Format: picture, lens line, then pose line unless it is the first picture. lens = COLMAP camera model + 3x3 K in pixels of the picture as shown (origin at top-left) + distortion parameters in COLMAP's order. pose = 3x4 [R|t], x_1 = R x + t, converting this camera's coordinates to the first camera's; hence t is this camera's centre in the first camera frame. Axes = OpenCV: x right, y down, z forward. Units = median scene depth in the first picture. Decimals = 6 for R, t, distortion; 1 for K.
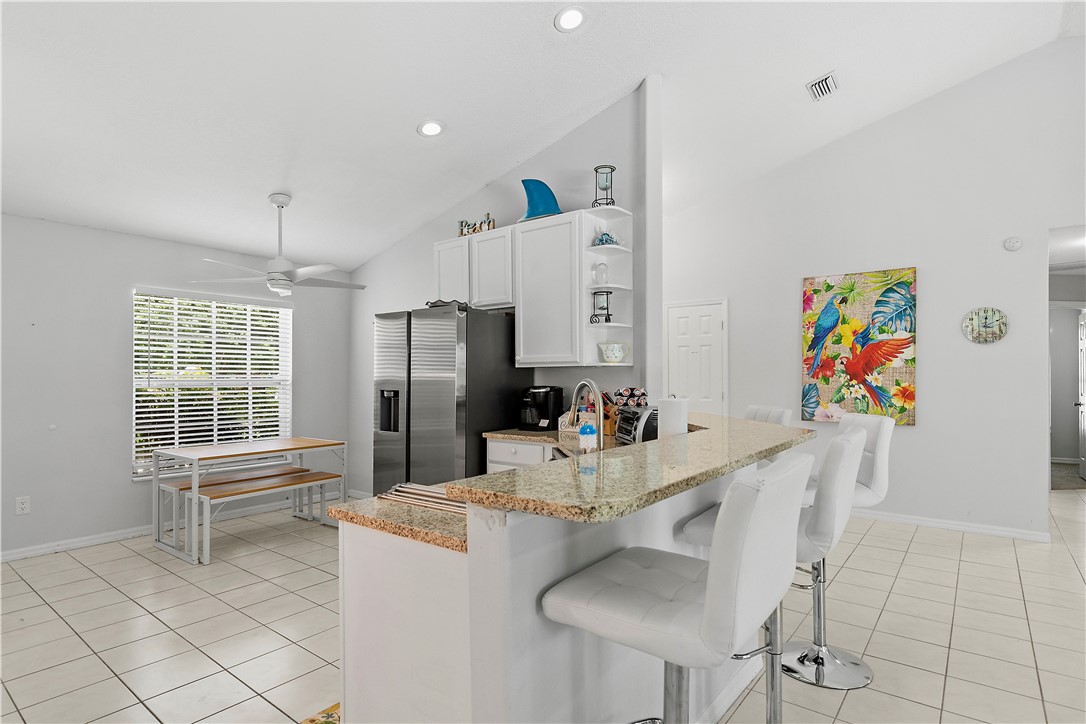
lens RADIAL K [[554.1, 0, 551.3], [0, 554.1, 372.5], [0, 0, 1]] dist [-0.005573, -0.000012]
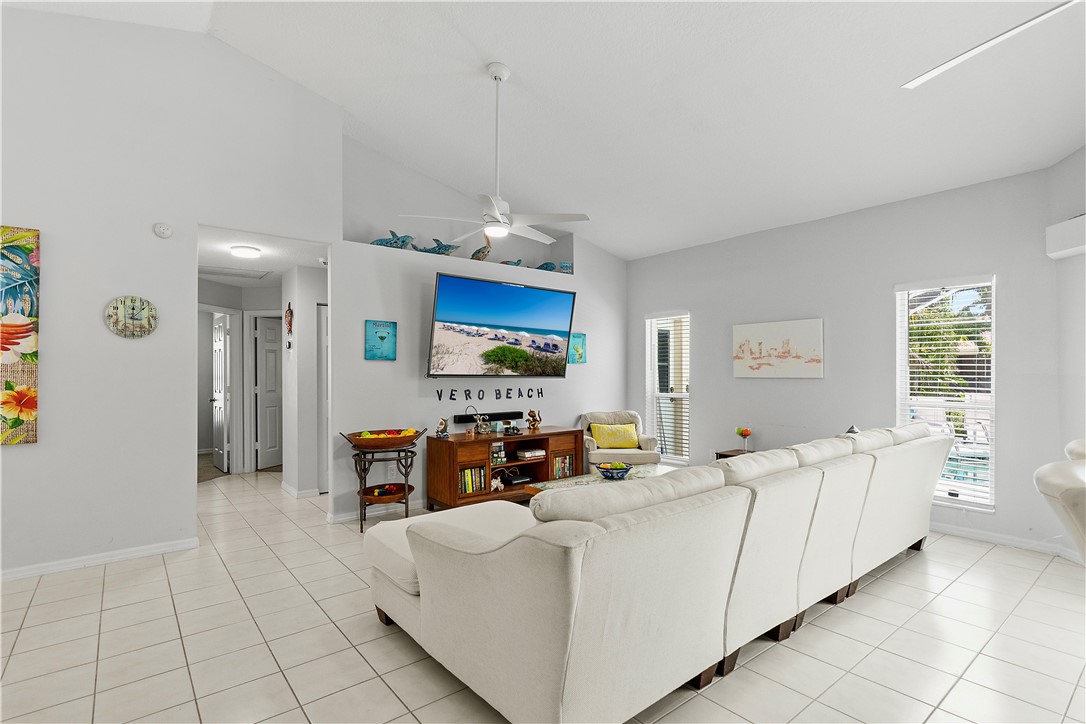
lens RADIAL K [[534.8, 0, 549.4], [0, 534.8, 370.3], [0, 0, 1]] dist [0.002748, -0.000870]
pose [[0.236118, 0.003917, 0.971717, 0.120123], [-0.000869, 0.999992, -0.003819, 0.000751], [-0.971724, 0.000058, 0.236119, 0.160076]]
